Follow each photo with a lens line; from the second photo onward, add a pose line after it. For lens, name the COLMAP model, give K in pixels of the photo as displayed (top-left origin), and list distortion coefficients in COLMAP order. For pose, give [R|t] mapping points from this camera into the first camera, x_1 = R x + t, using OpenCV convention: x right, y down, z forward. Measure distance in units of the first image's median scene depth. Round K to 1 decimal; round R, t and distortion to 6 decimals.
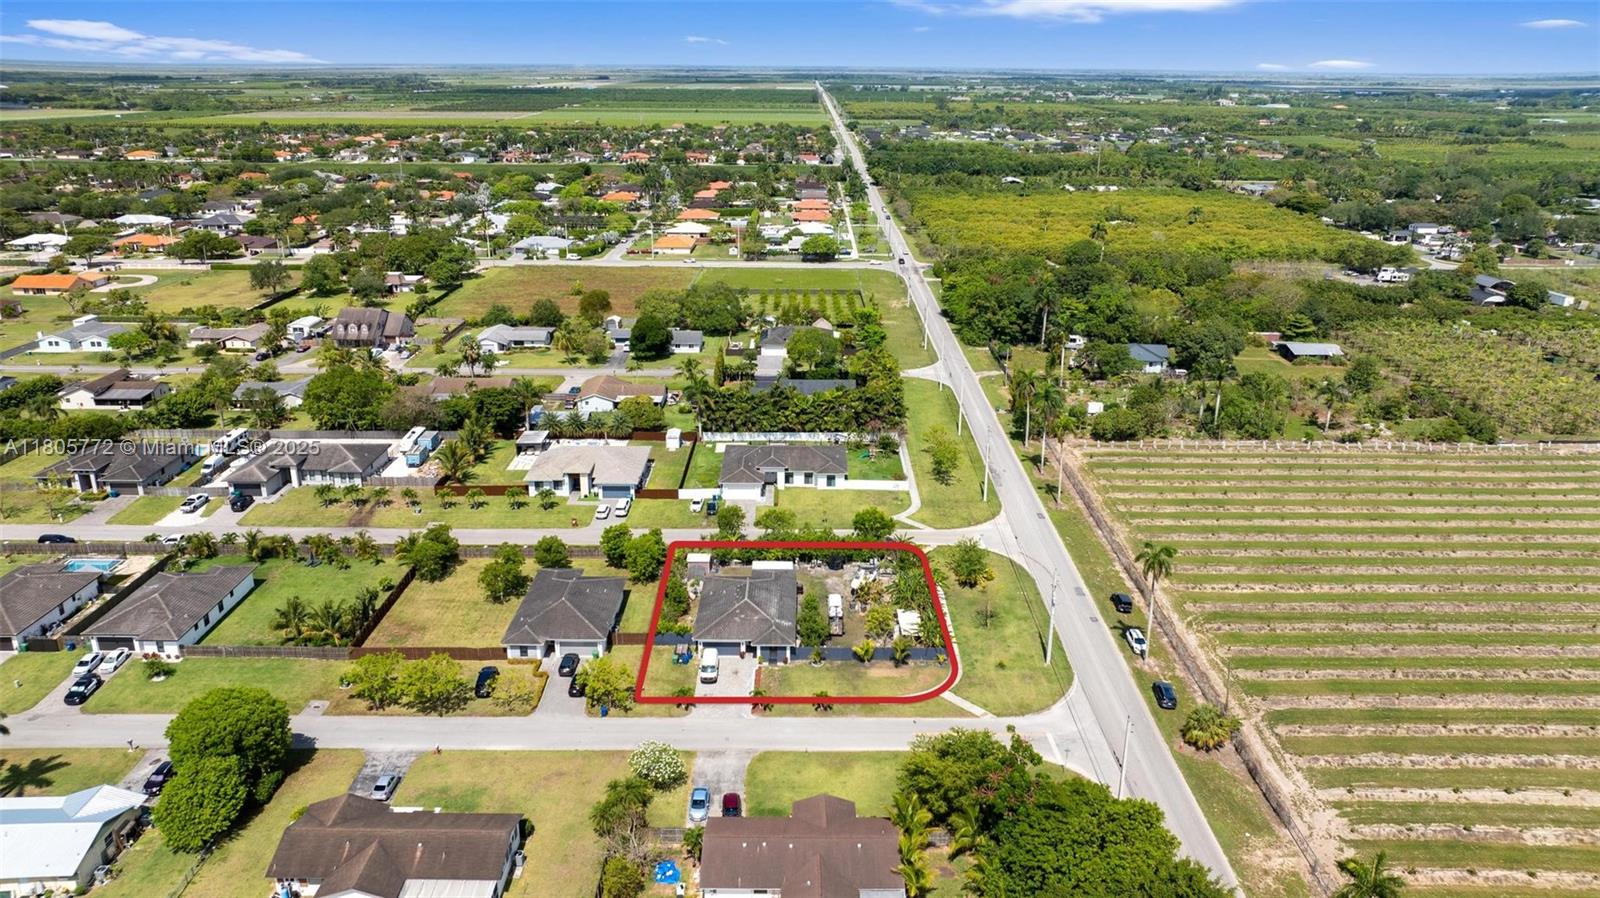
lens RADIAL K [[1119.0, 0, 805.6], [0, 1119.0, 452.1], [0, 0, 1]] dist [-0.020243, 0.004219]
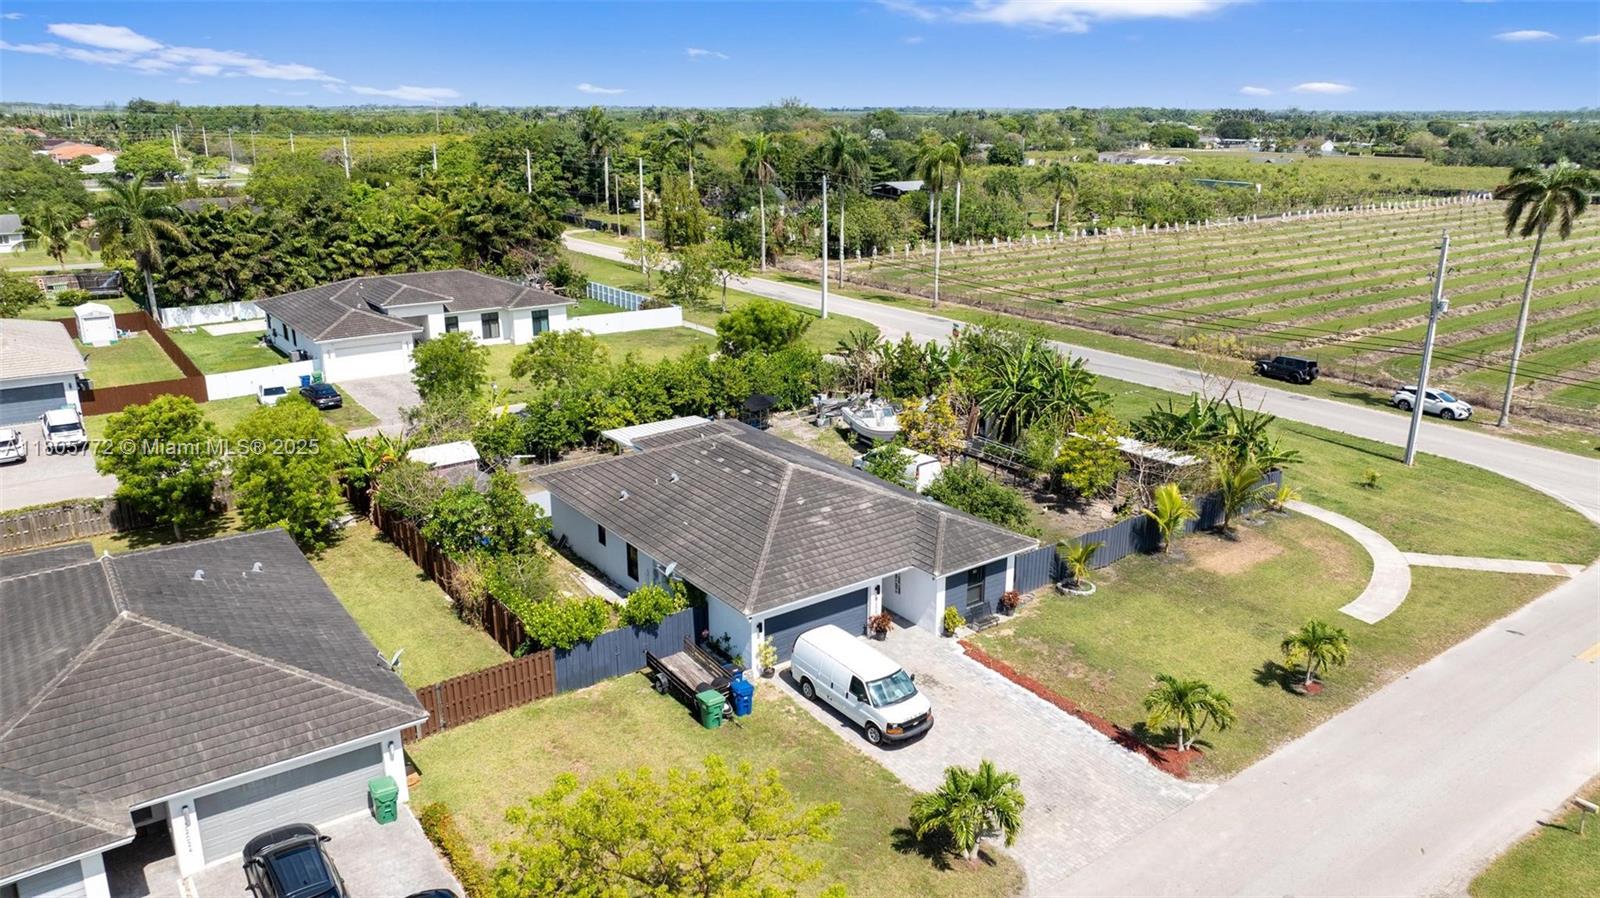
lens RADIAL K [[1133.4, 0, 803.6], [0, 1133.4, 424.5], [0, 0, 1]] dist [-0.013962, -0.000682]
pose [[0.804969, -0.164361, 0.570096, -0.212549], [0.196910, 0.980411, 0.004622, 0.110475], [-0.559688, 0.108537, 0.821565, 0.680478]]
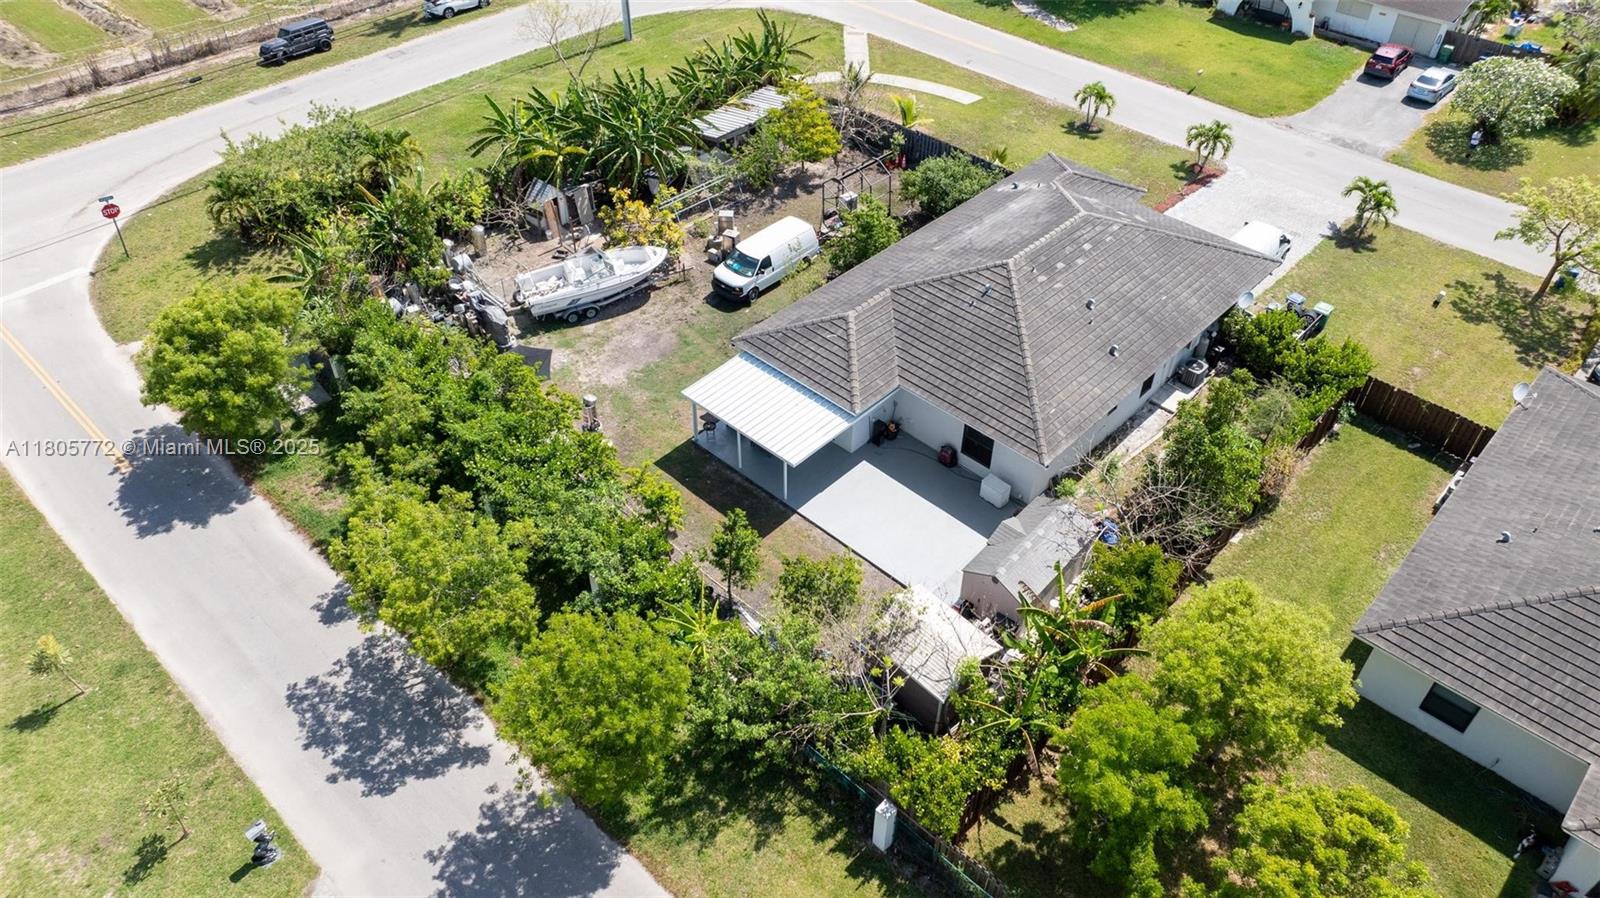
lens RADIAL K [[1119.0, 0, 805.6], [0, 1119.0, 452.1], [0, 0, 1]] dist [-0.020243, 0.004219]
pose [[-0.729150, -0.466714, 0.500518, -0.172708], [0.211615, 0.541766, 0.813455, -0.099785], [-0.650814, 0.699048, -0.296265, 1.104604]]
